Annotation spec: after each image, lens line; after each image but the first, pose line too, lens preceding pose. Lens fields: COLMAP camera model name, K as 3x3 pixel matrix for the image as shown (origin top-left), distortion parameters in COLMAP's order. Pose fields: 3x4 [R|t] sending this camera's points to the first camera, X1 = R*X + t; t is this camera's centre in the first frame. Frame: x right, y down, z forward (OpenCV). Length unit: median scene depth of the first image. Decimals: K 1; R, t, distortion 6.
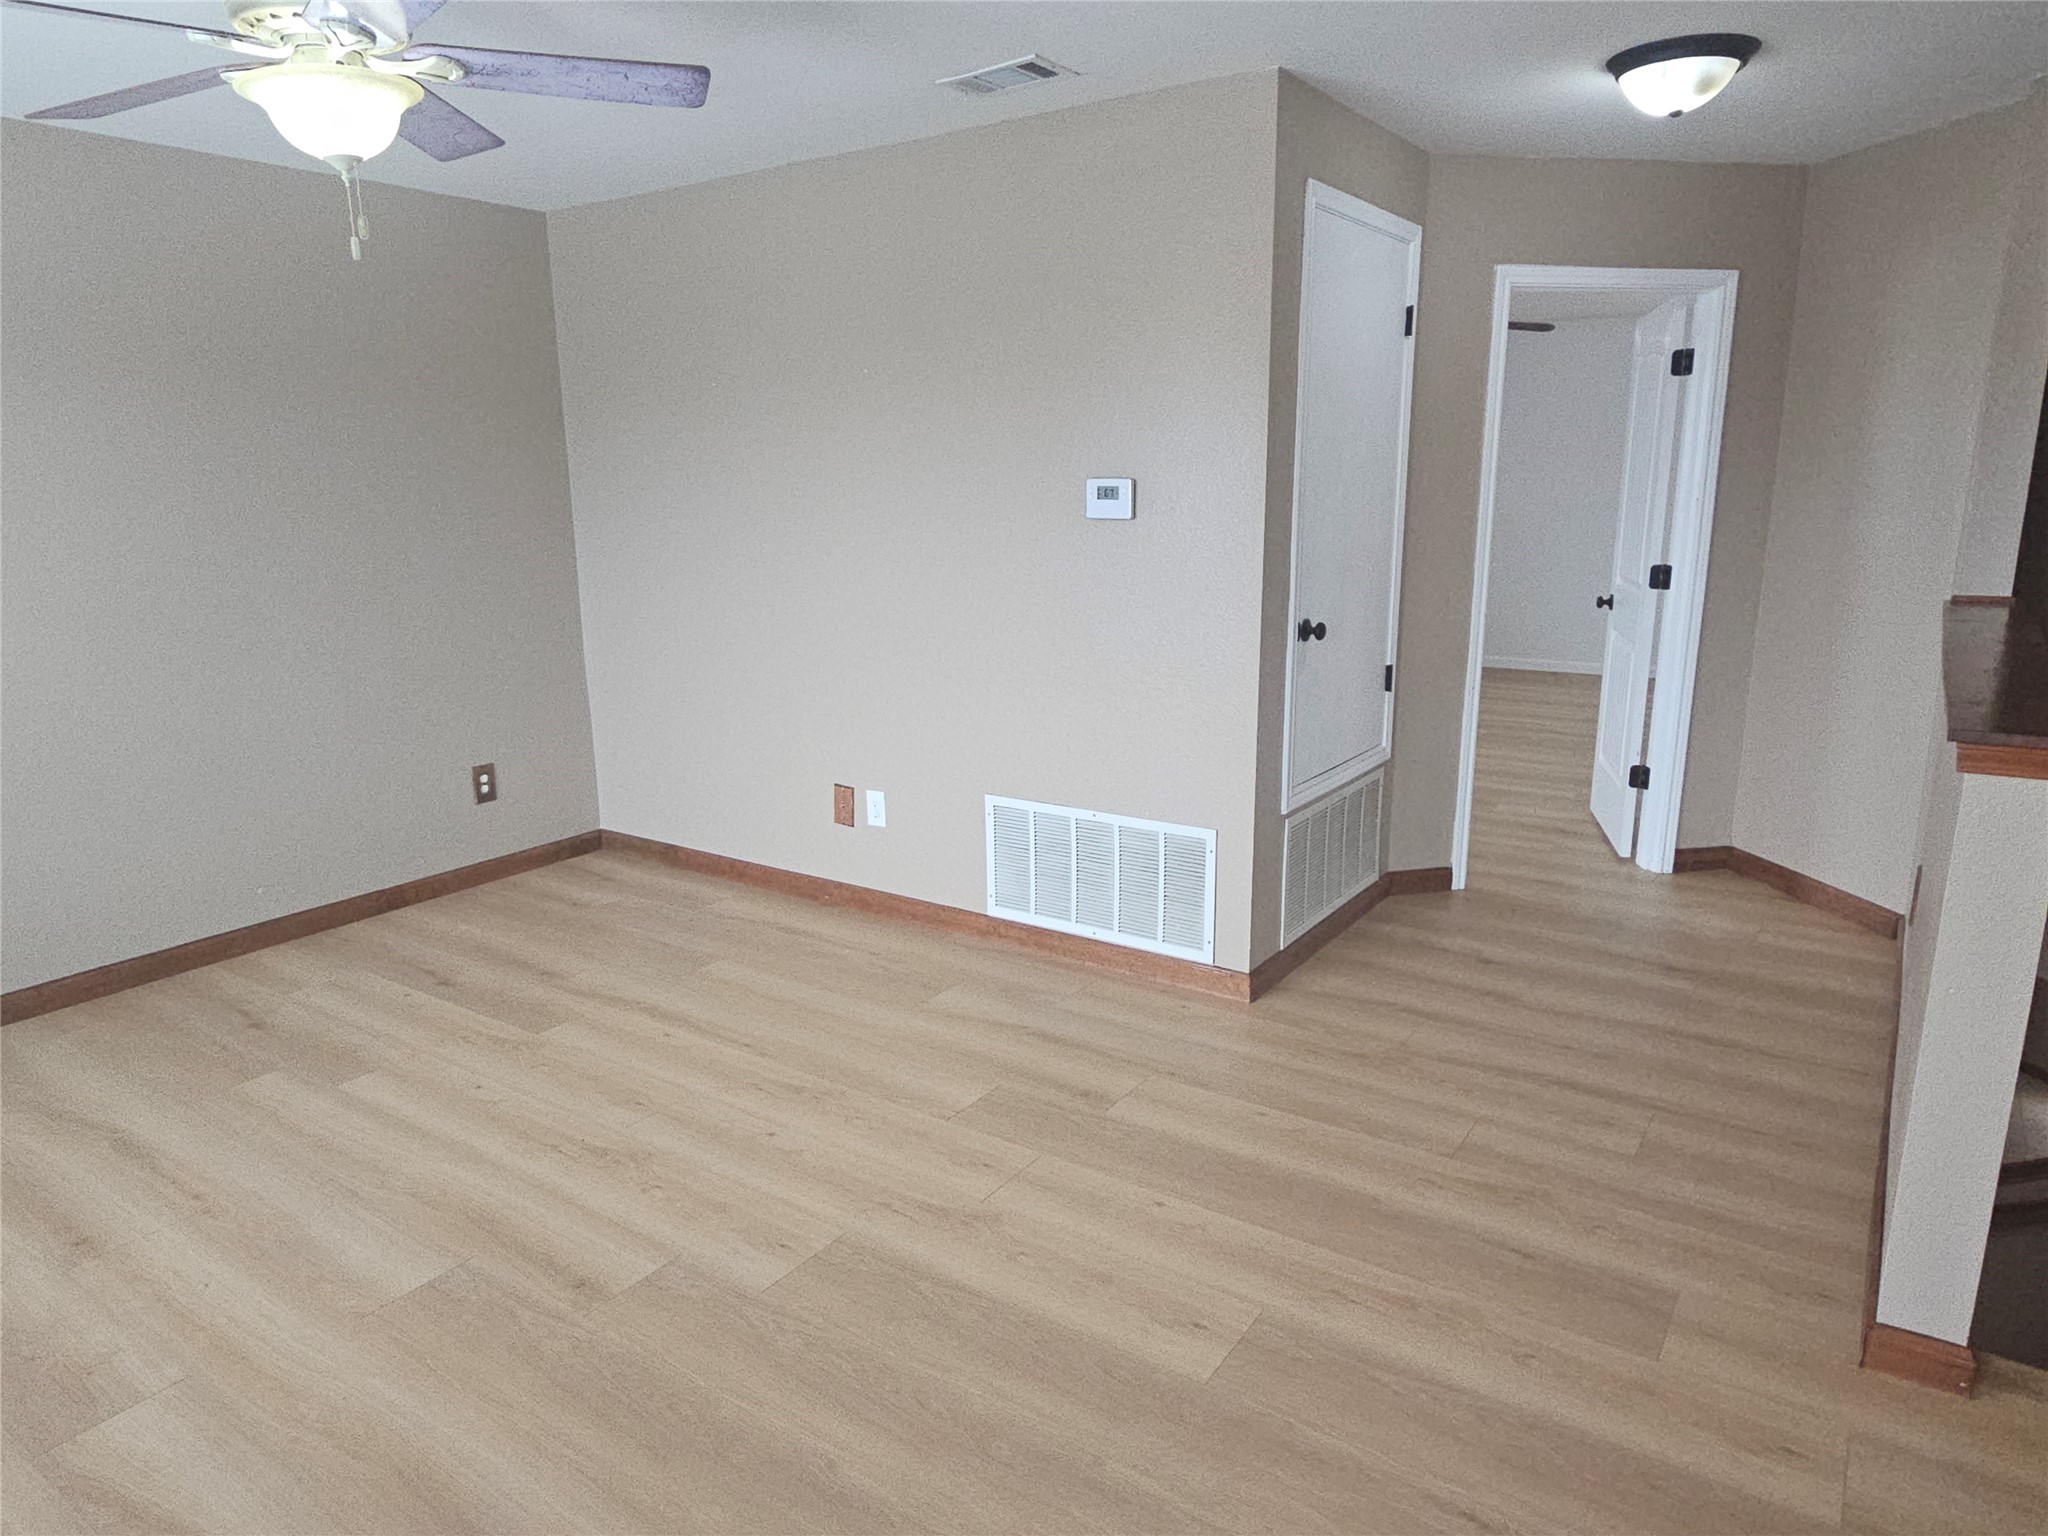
lens RADIAL K [[1290.7, 0, 1015.4], [0, 1290.7, 775.1], [0, 0, 1]] dist [0.000811, 0.001941]
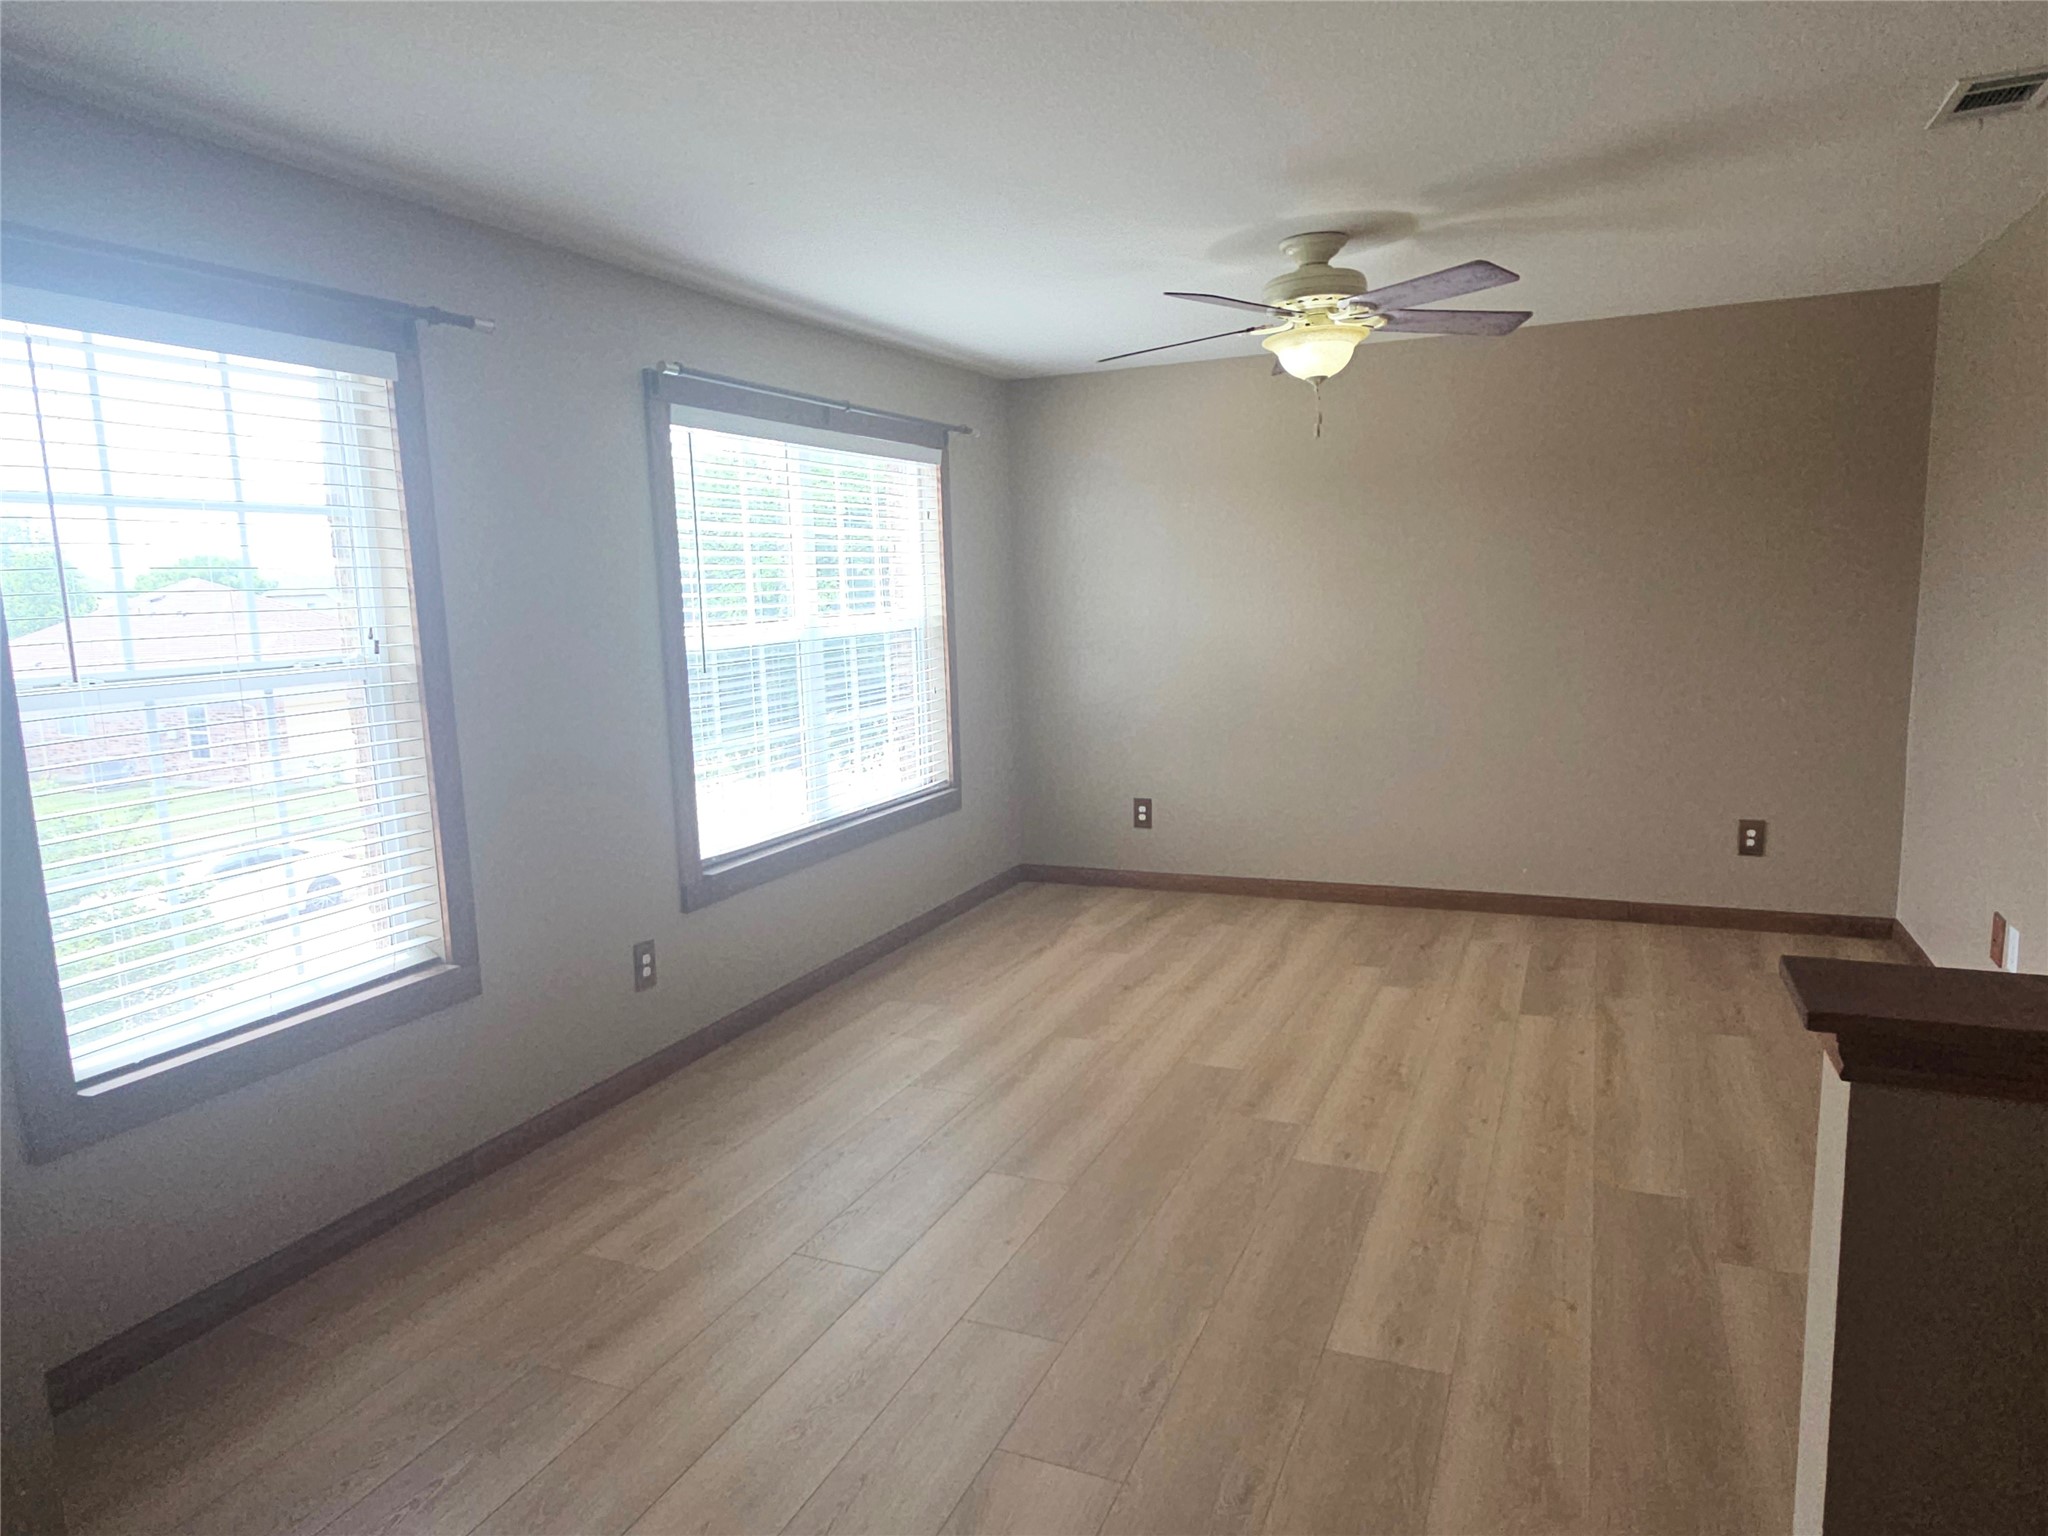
lens RADIAL K [[1290.7, 0, 1007.2], [0, 1290.7, 762.7], [0, 0, 1]] dist [0.000811, 0.001941]
pose [[0.189050, 0.145111, -0.971186, 0.739834], [-0.196024, 0.974691, 0.107477, -0.071559], [0.962203, 0.170058, 0.212710, 0.252090]]
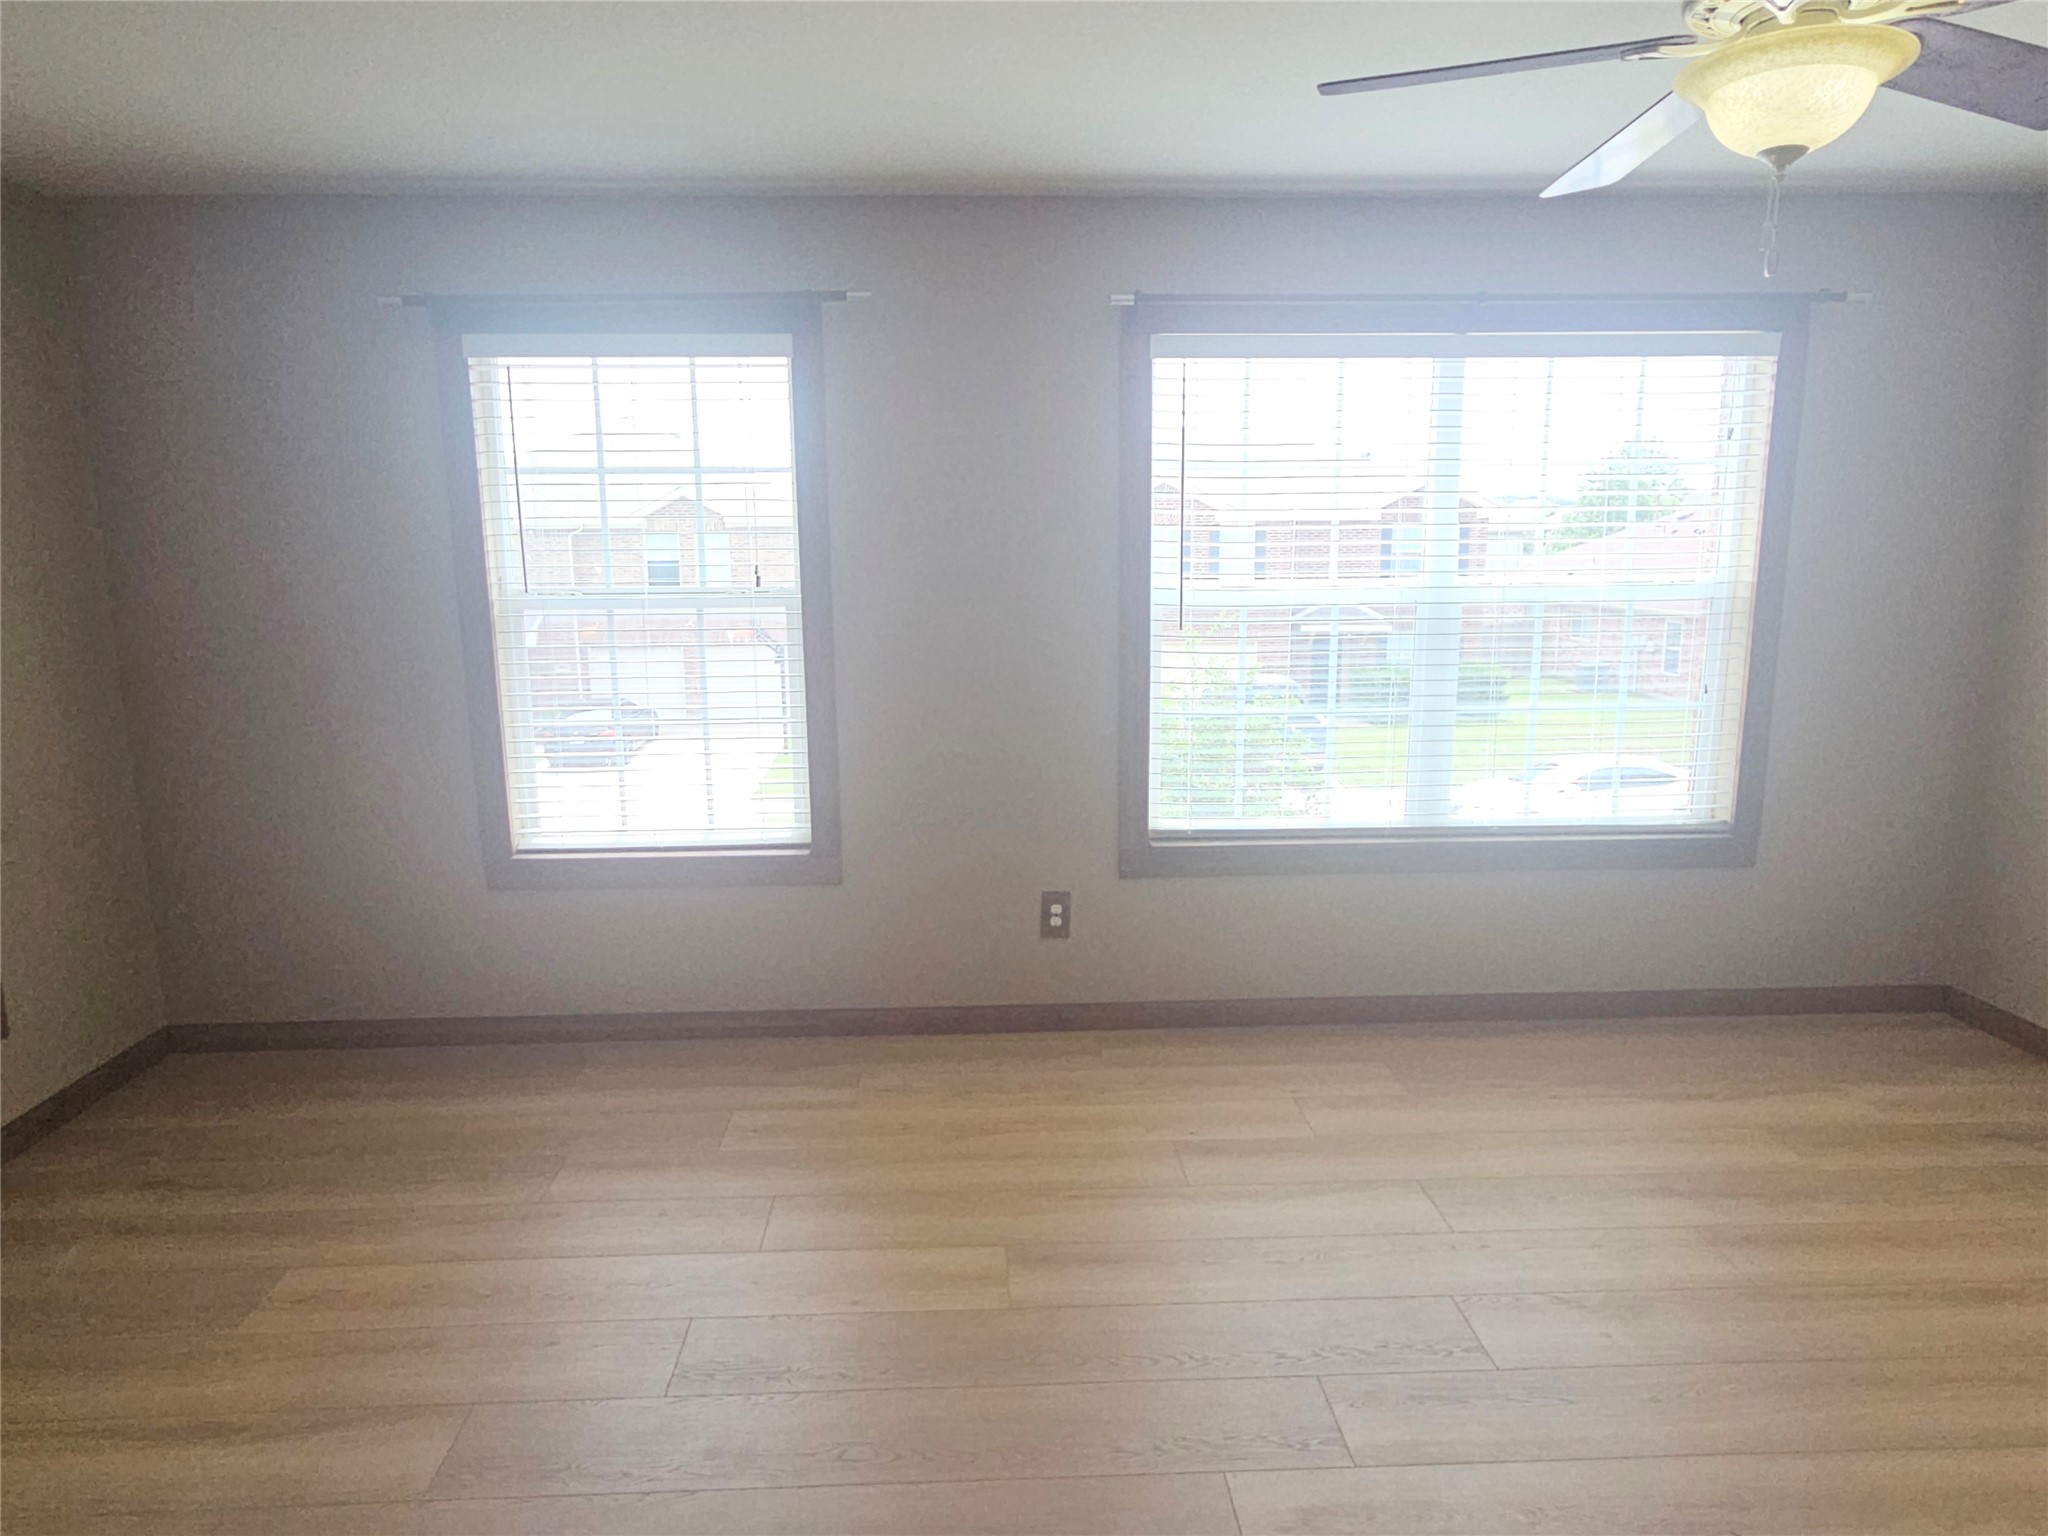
lens RADIAL K [[1290.7, 0, 1018.1], [0, 1290.7, 775.8], [0, 0, 1]] dist [0.000811, 0.001941]
pose [[-0.799888, 0.128691, -0.586189, 0.268657], [-0.115258, 0.925617, 0.360483, -0.238609], [0.588978, 0.355909, -0.725558, 1.002329]]
